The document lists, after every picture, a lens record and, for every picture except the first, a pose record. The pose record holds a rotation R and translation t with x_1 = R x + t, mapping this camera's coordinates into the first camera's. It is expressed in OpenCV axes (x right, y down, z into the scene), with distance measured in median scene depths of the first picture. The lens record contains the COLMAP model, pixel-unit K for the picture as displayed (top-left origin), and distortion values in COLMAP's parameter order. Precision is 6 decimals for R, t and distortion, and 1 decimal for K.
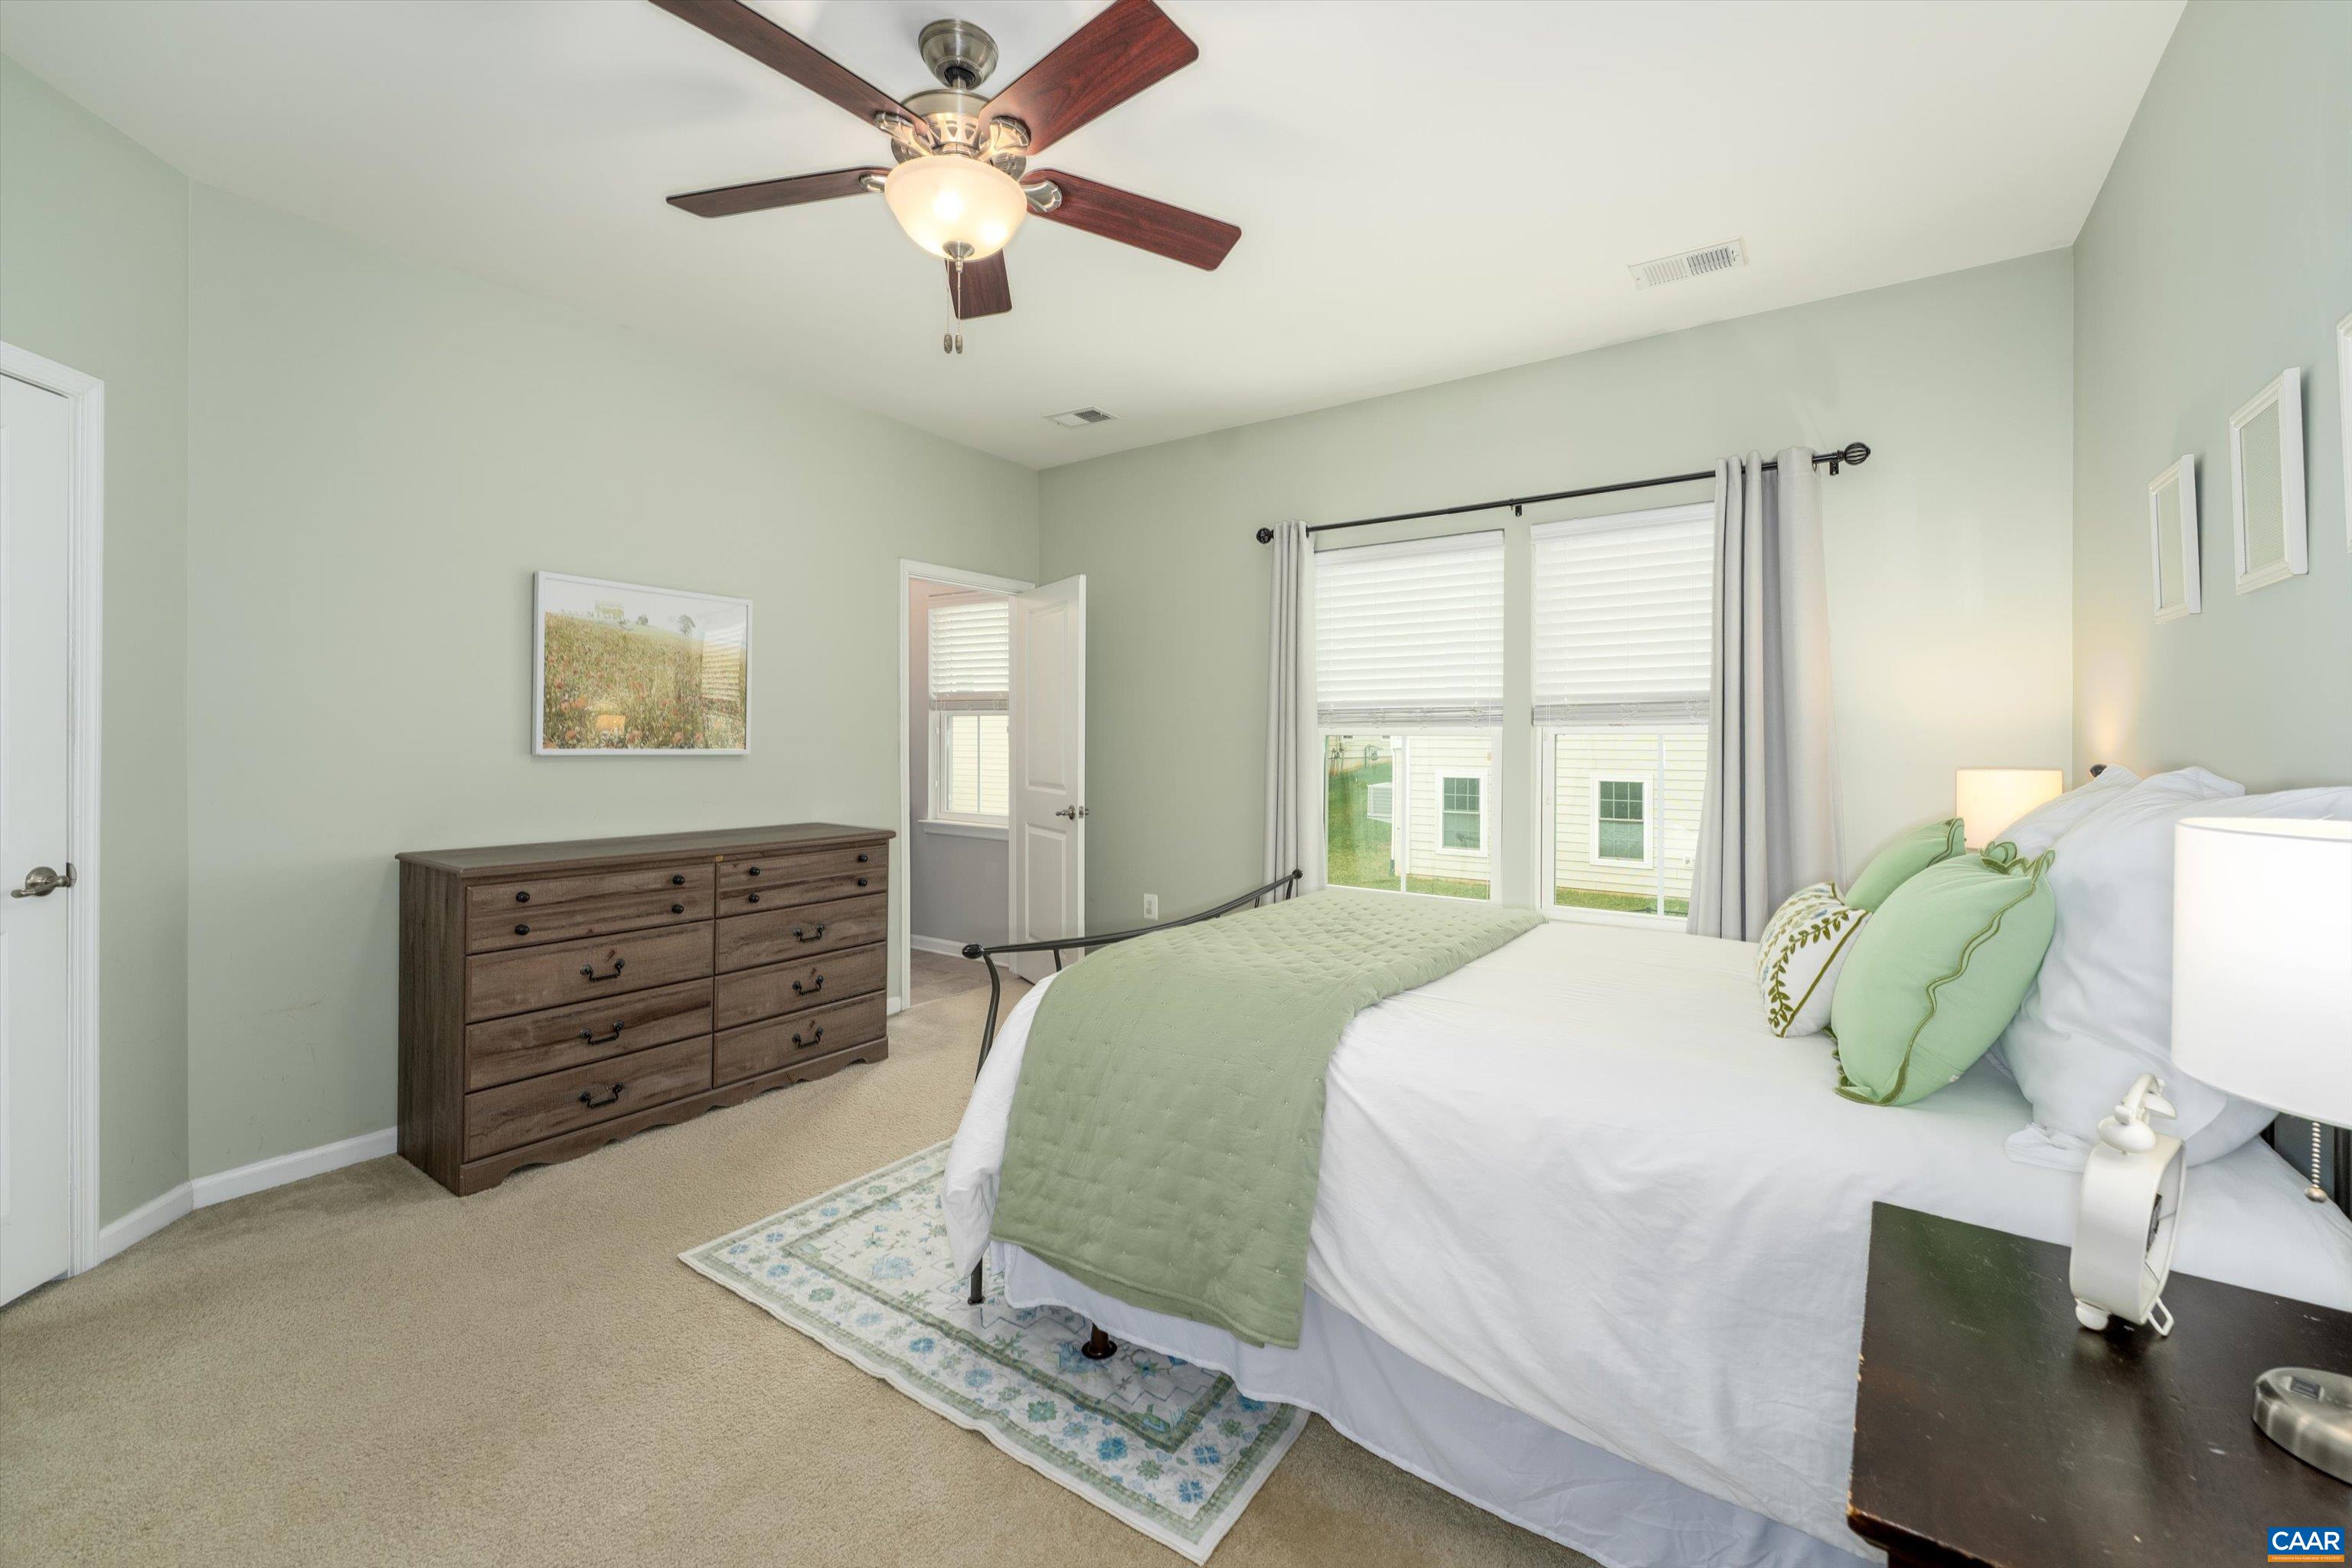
lens RADIAL K [[963.2, 0, 1157.0], [0, 963.2, 739.6], [0, 0, 1]] dist [-0.003634, 0.000134]
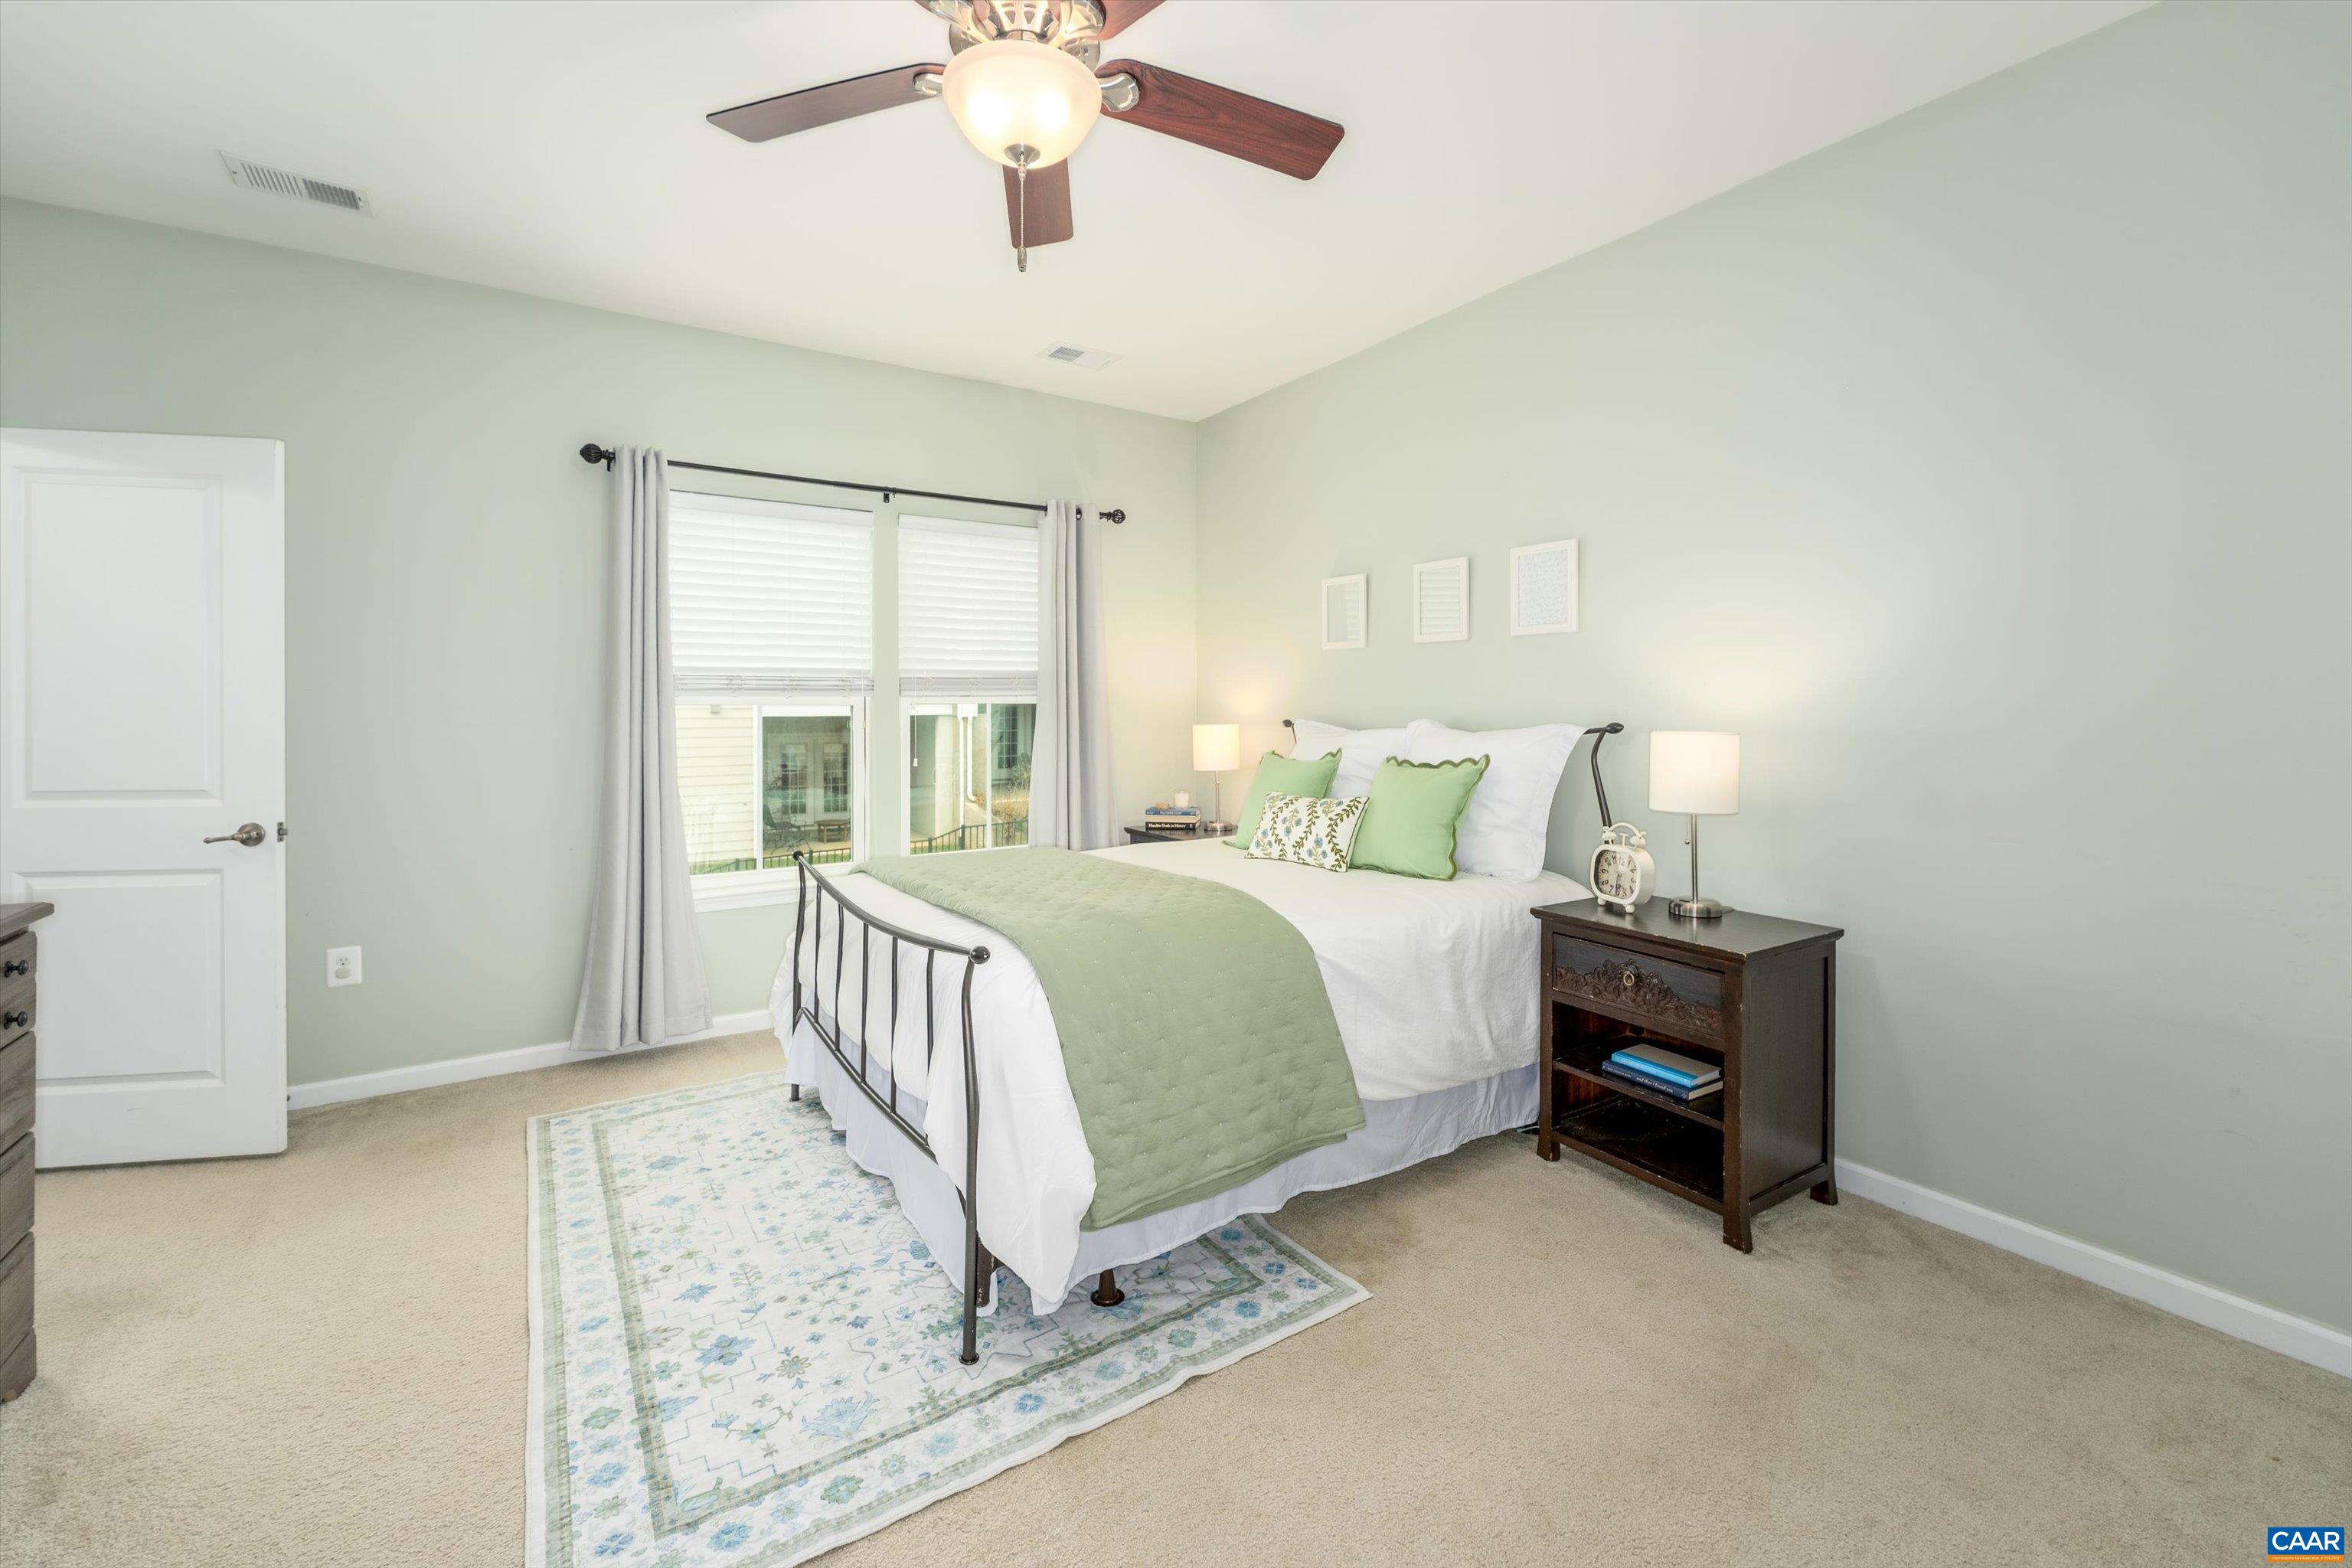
lens RADIAL K [[963.2, 0, 1195.6], [0, 963.2, 717.1], [0, 0, 1]] dist [-0.003634, 0.000134]
pose [[0.360737, -0.015023, 0.932547, -0.985445], [0.004763, 0.999887, 0.014265, -0.006759], [-0.932656, -0.000704, 0.360767, 0.536917]]
